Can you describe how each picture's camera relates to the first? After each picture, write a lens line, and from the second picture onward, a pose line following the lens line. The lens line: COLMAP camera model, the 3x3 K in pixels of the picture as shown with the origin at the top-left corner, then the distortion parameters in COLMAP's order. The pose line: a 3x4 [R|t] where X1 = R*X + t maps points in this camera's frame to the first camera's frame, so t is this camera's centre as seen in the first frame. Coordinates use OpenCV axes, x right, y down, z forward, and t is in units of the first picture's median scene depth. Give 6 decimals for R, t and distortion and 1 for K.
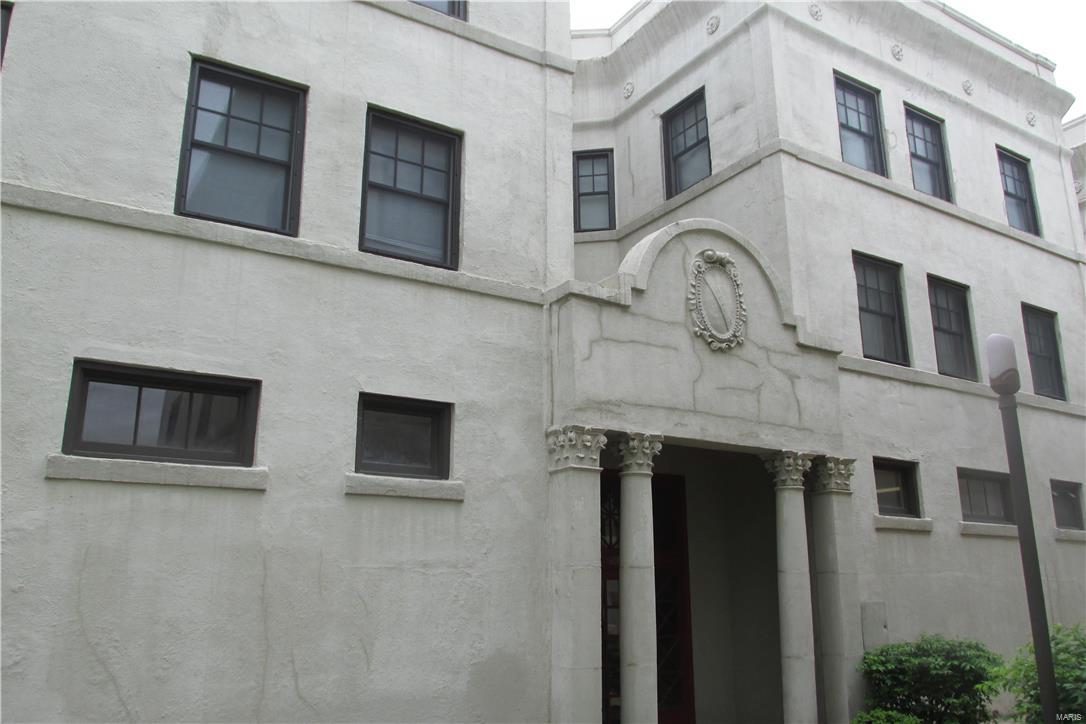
lens RADIAL K [[898.6, 0, 538.1], [0, 898.6, 364.0], [0, 0, 1]] dist [-0.037210, 0.014842]
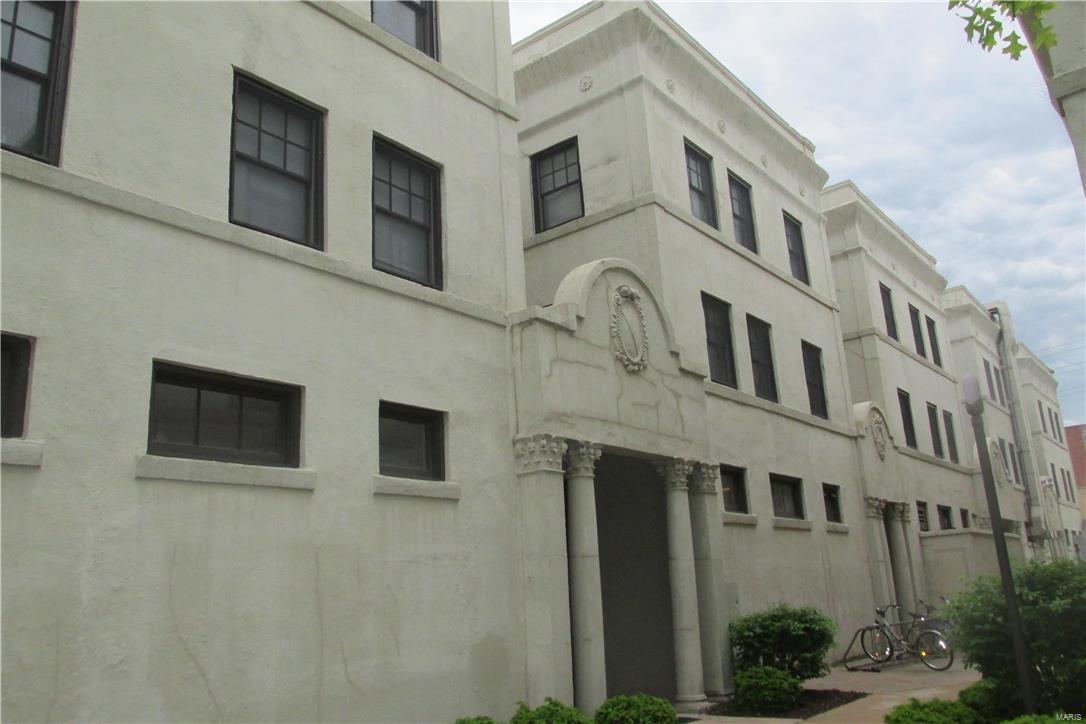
lens RADIAL K [[898.6, 0, 538.1], [0, 898.6, 364.0], [0, 0, 1]] dist [-0.037210, 0.014842]
pose [[0.941393, 0.040708, 0.334847, -0.333678], [-0.036436, 0.999155, -0.019030, 0.001535], [-0.335338, 0.005714, 0.942080, -0.074236]]
